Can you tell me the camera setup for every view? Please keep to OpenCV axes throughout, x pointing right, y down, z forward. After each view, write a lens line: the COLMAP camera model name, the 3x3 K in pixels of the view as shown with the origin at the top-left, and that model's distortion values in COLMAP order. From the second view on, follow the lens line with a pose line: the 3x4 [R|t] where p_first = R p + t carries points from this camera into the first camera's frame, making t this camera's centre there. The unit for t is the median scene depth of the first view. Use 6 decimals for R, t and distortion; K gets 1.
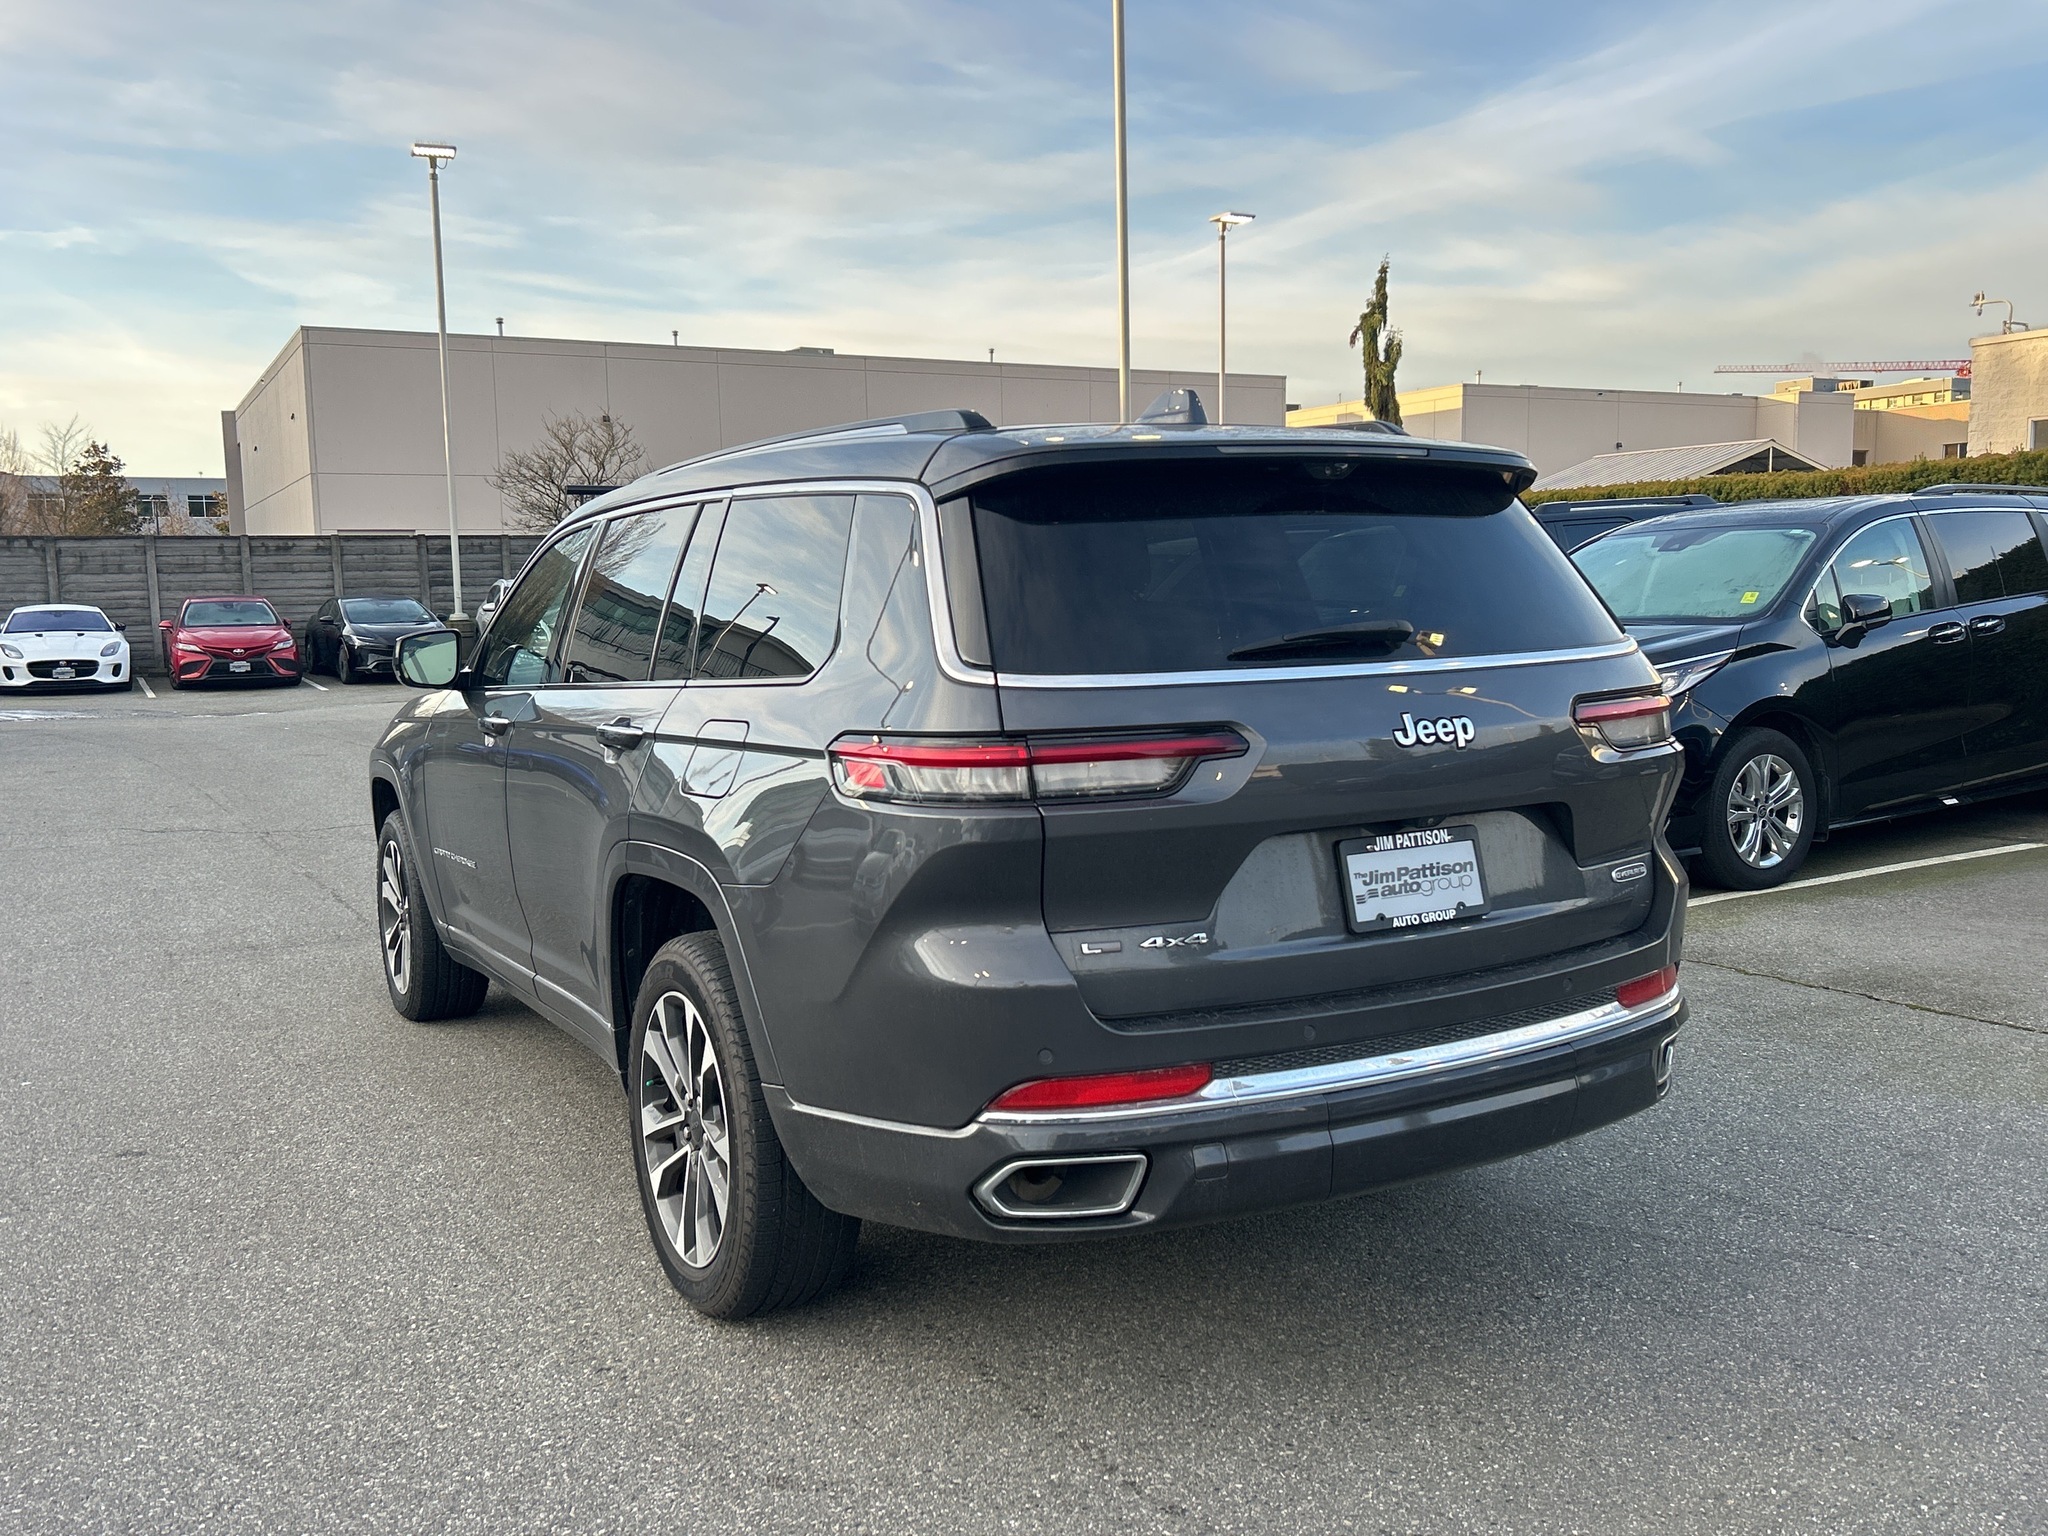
lens RADIAL K [[1765.0, 0, 1024.0], [0, 1765.0, 768.0], [0, 0, 1]] dist [0.041754, -0.019817]
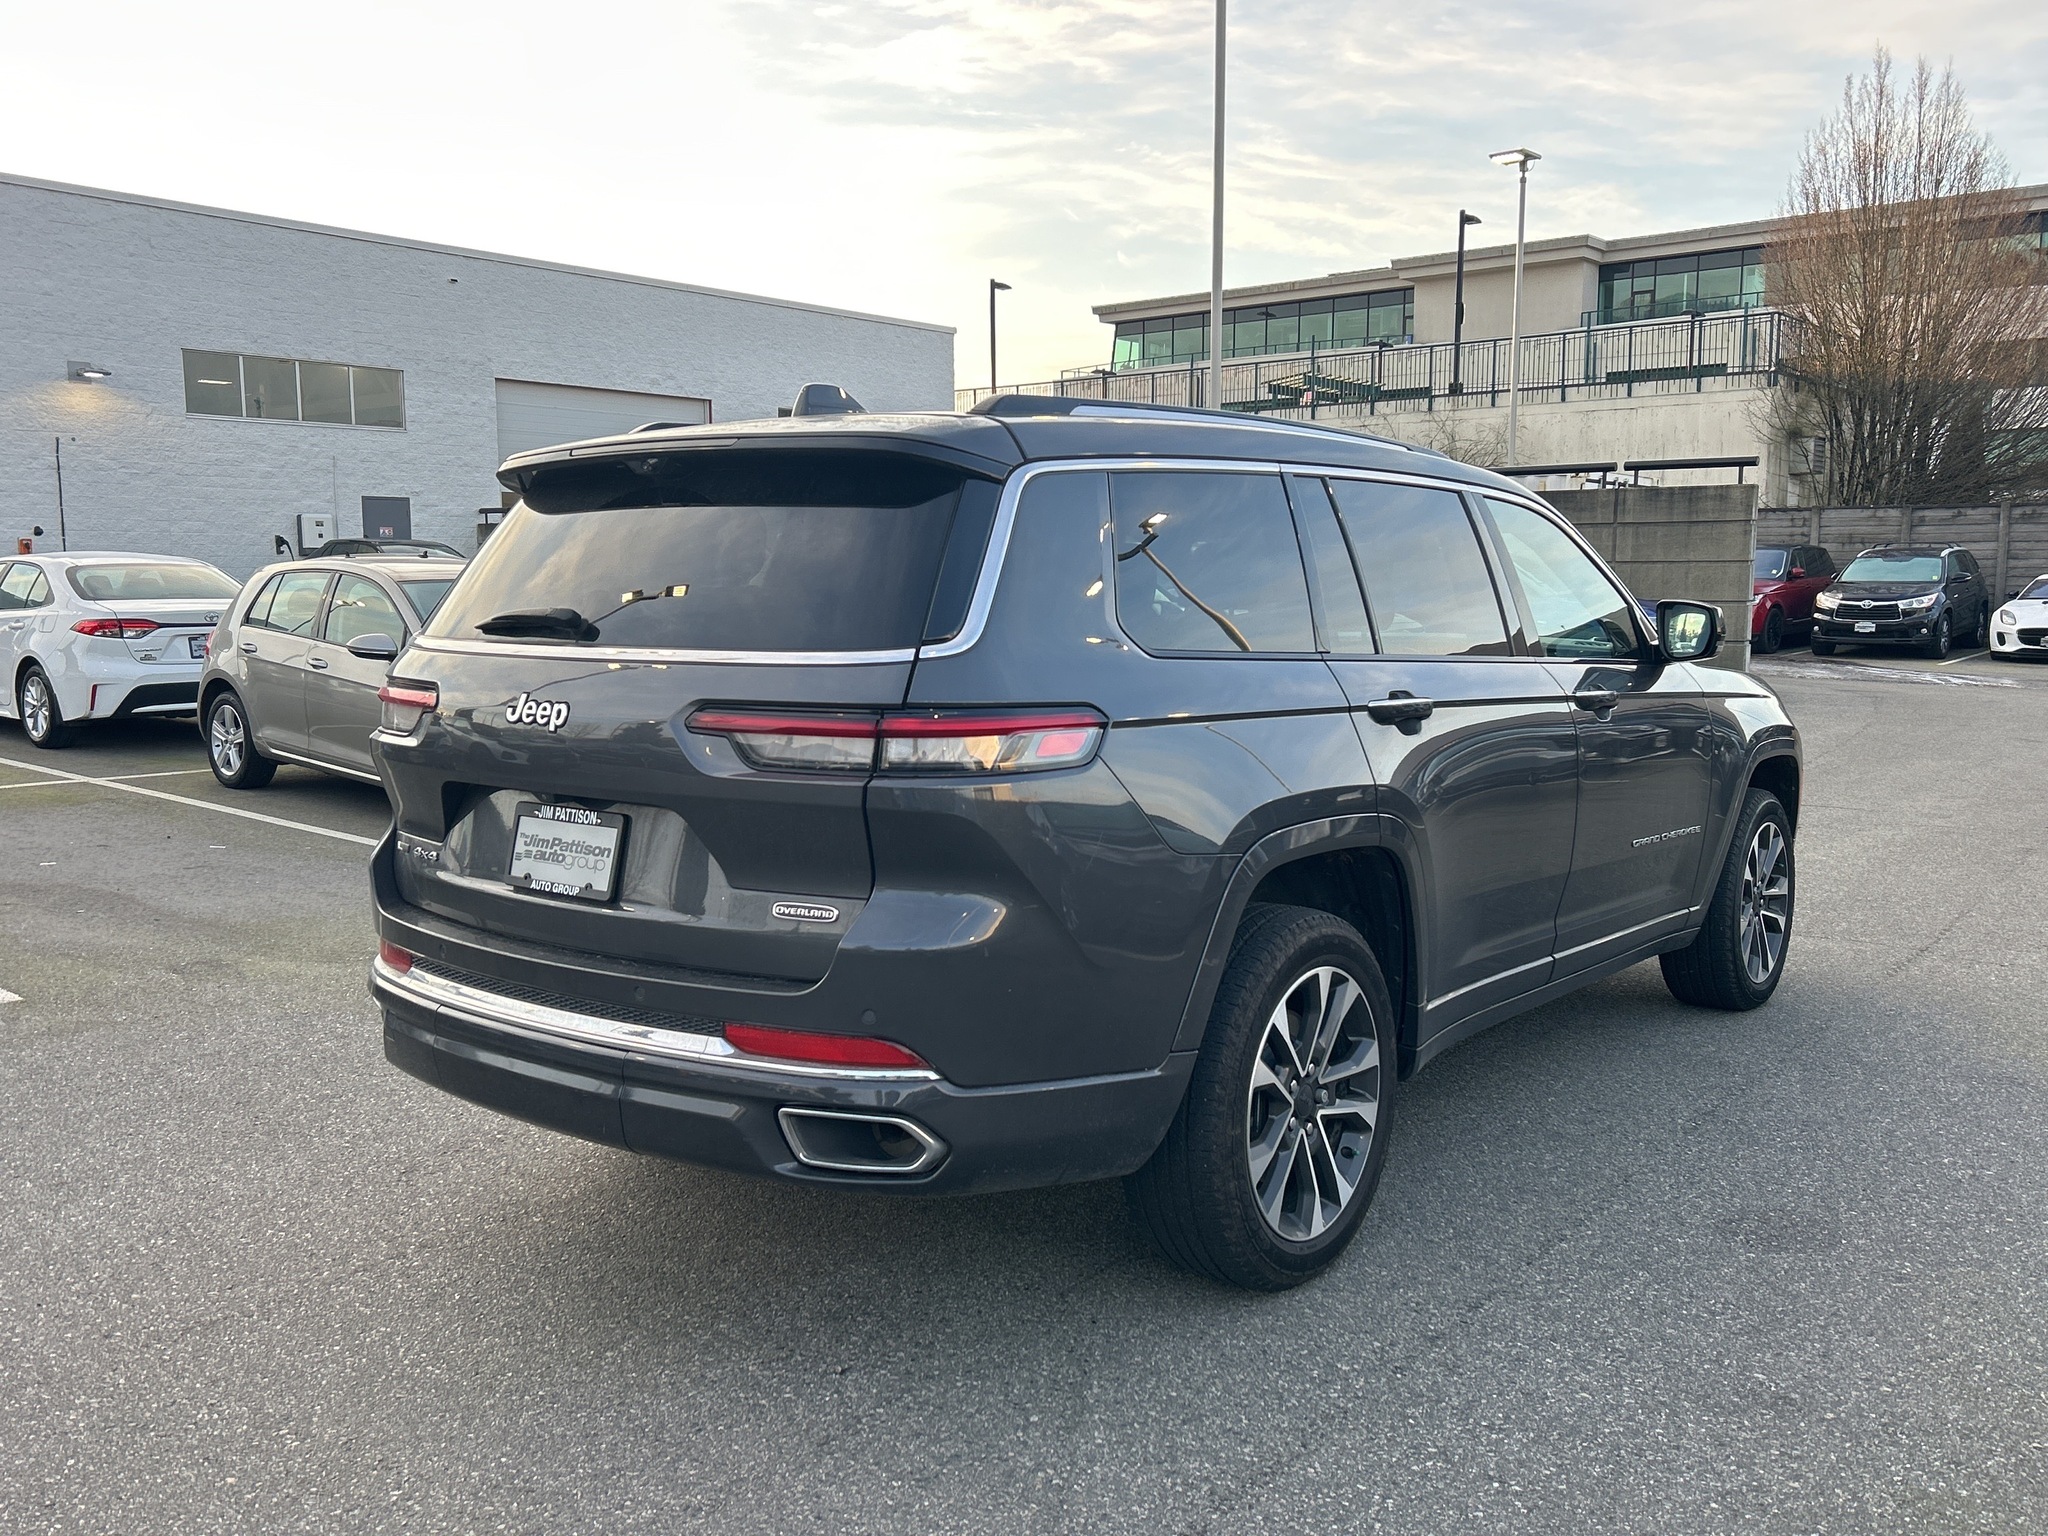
lens RADIAL K [[1765.0, 0, 1024.0], [0, 1765.0, 768.0], [0, 0, 1]] dist [0.041754, -0.019817]
pose [[0.388033, 0.124550, -0.913191, 1.313654], [-0.105956, 0.990286, 0.090043, -0.113997], [0.915535, 0.061819, 0.397461, 0.836619]]
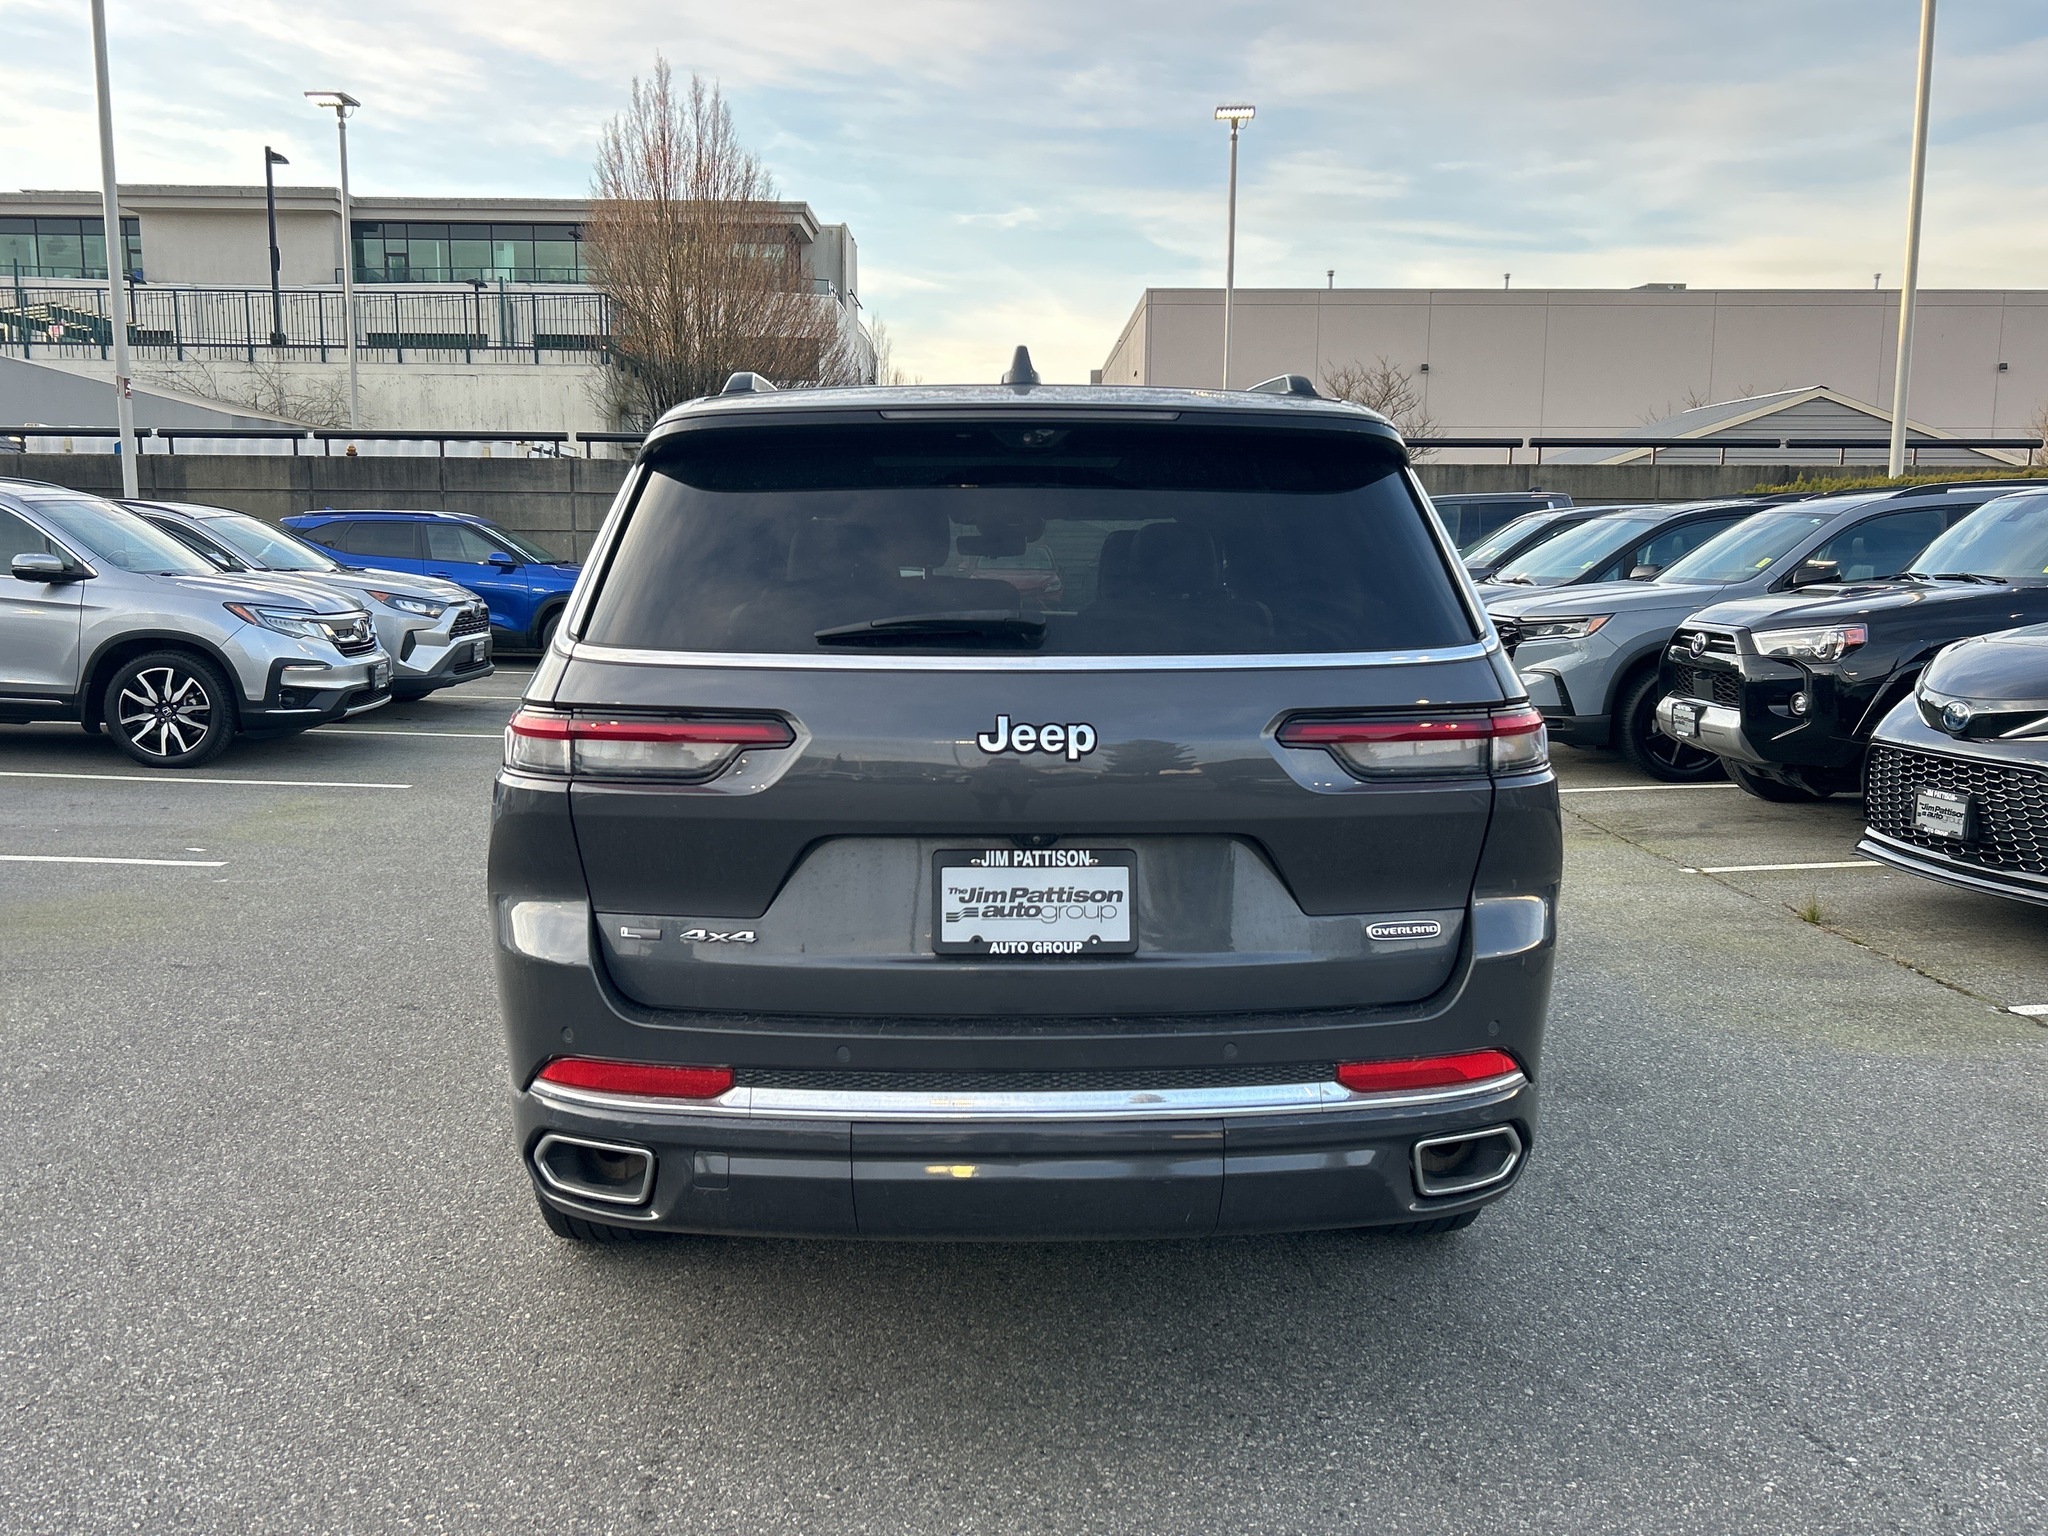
lens RADIAL K [[1748.2, 0, 1004.6], [0, 1748.2, 753.3], [0, 0, 1]] dist [0.091877, -0.054357]
pose [[0.884796, 0.082346, -0.458646, 0.611135], [-0.072499, 0.996603, 0.039070, -0.045653], [0.460305, -0.001318, 0.887760, 0.216250]]
